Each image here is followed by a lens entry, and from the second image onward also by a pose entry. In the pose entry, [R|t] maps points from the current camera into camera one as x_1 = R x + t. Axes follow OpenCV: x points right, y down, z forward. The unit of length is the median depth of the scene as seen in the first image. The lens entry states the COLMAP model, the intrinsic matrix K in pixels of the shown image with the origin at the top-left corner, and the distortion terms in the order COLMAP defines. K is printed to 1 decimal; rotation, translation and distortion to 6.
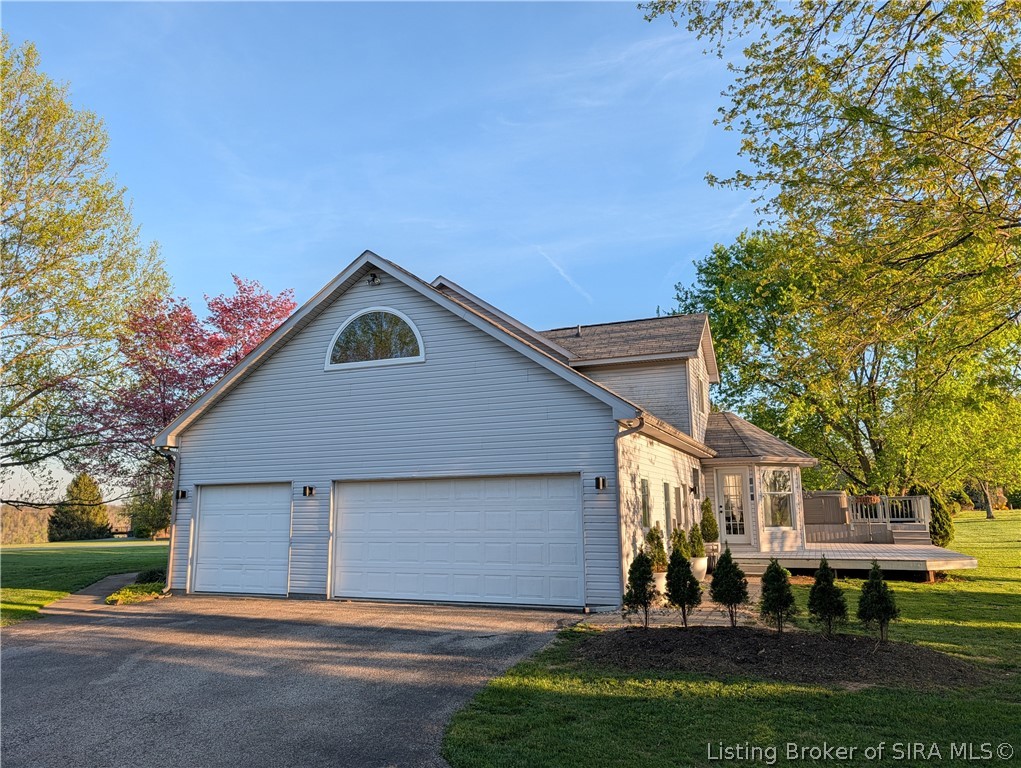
lens RADIAL K [[752.8, 0, 510.5], [0, 752.8, 384.0], [0, 0, 1]] dist [0.001087, 0.047874]
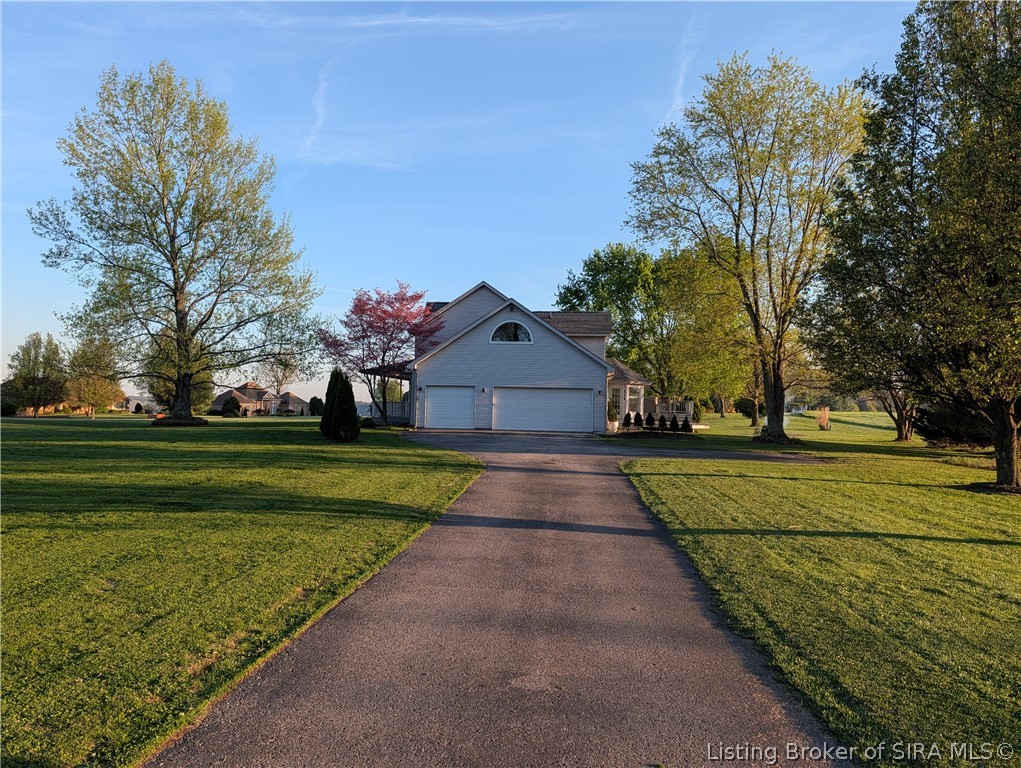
lens RADIAL K [[752.8, 0, 510.5], [0, 752.8, 384.0], [0, 0, 1]] dist [0.001087, 0.047874]
pose [[0.961482, 0.041250, 0.271754, -0.745892], [-0.077898, 0.989033, 0.125483, -0.179148], [-0.263597, -0.141819, 0.954151, -1.259457]]
